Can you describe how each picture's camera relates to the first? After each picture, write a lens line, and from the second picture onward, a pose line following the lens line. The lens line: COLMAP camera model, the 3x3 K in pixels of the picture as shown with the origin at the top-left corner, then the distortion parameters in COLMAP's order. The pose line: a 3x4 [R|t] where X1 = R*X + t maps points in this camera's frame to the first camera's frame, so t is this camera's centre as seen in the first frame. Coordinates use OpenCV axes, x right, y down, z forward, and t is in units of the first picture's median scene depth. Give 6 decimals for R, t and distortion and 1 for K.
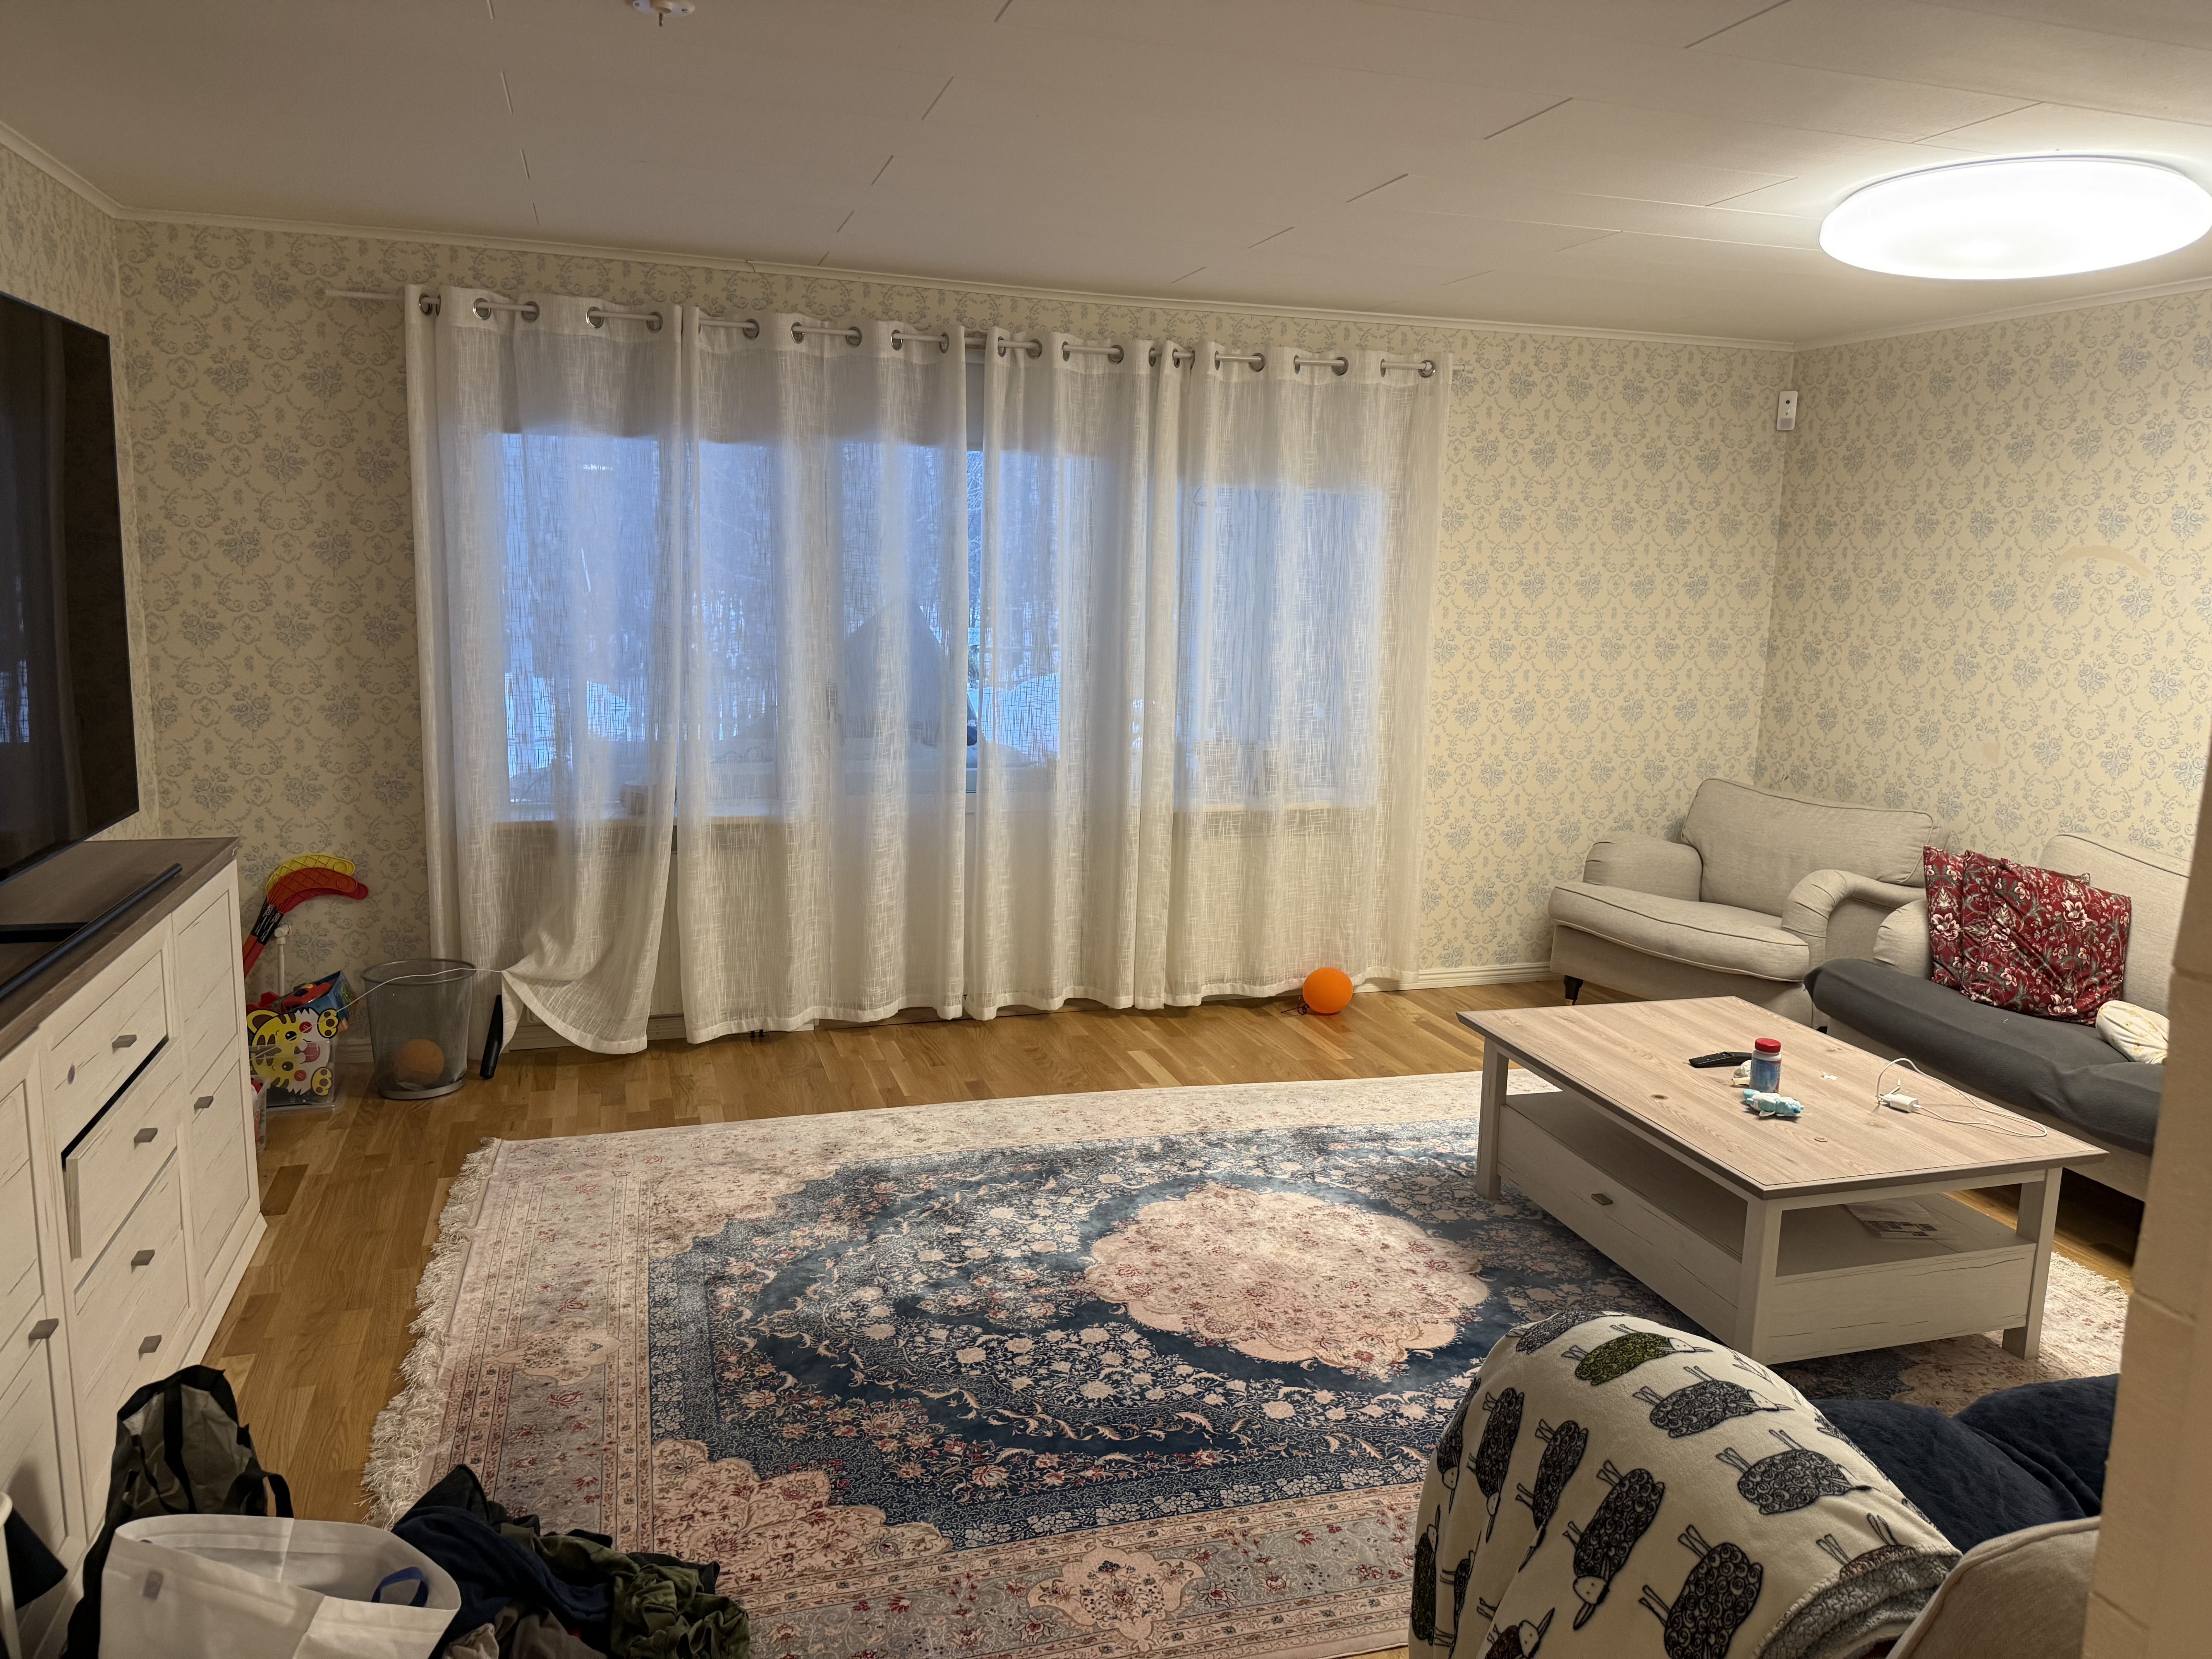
lens RADIAL K [[1562.7, 0, 1104.1], [0, 1562.7, 826.9], [0, 0, 1]] dist [0.024112, -0.013679]
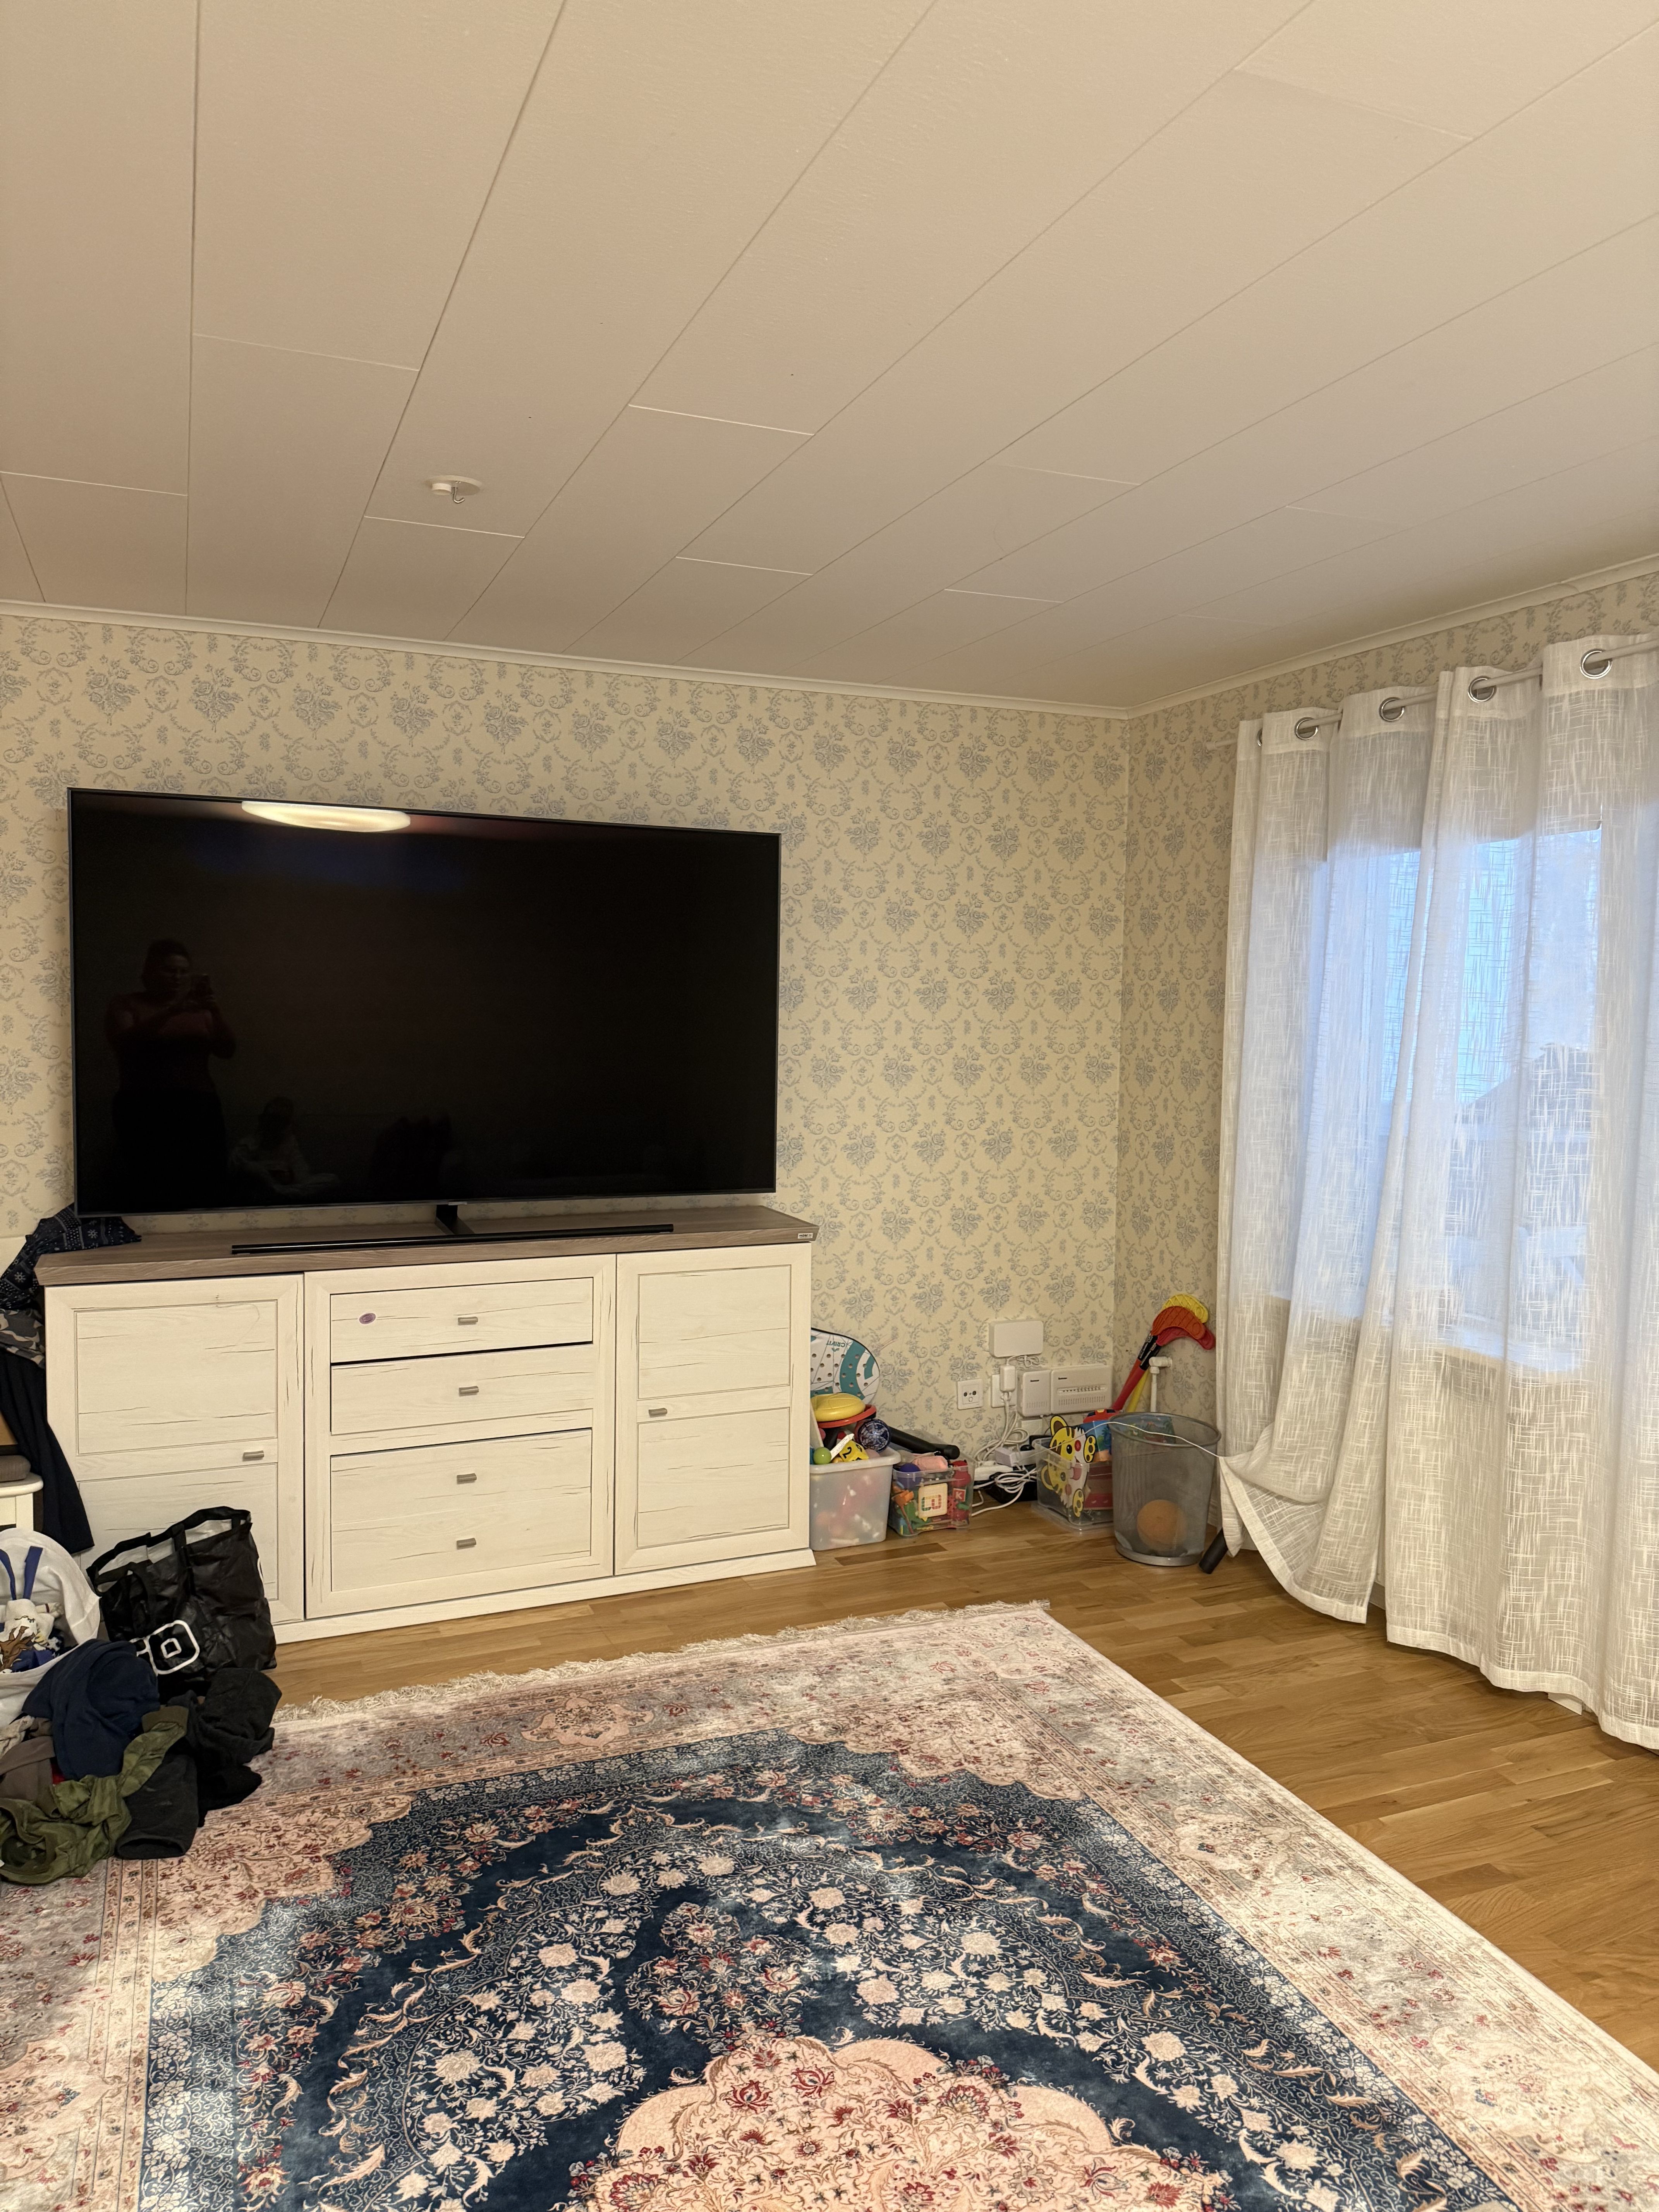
lens RADIAL K [[1562.7, 0, 823.6], [0, 1562.7, 1110.7], [0, 0, 1]] dist [0.024112, -0.013679]
pose [[0.071898, 0.052642, -0.996022, 0.572257], [-0.167800, 0.985011, 0.039947, -0.119711], [0.983196, 0.164260, 0.079653, 0.802190]]
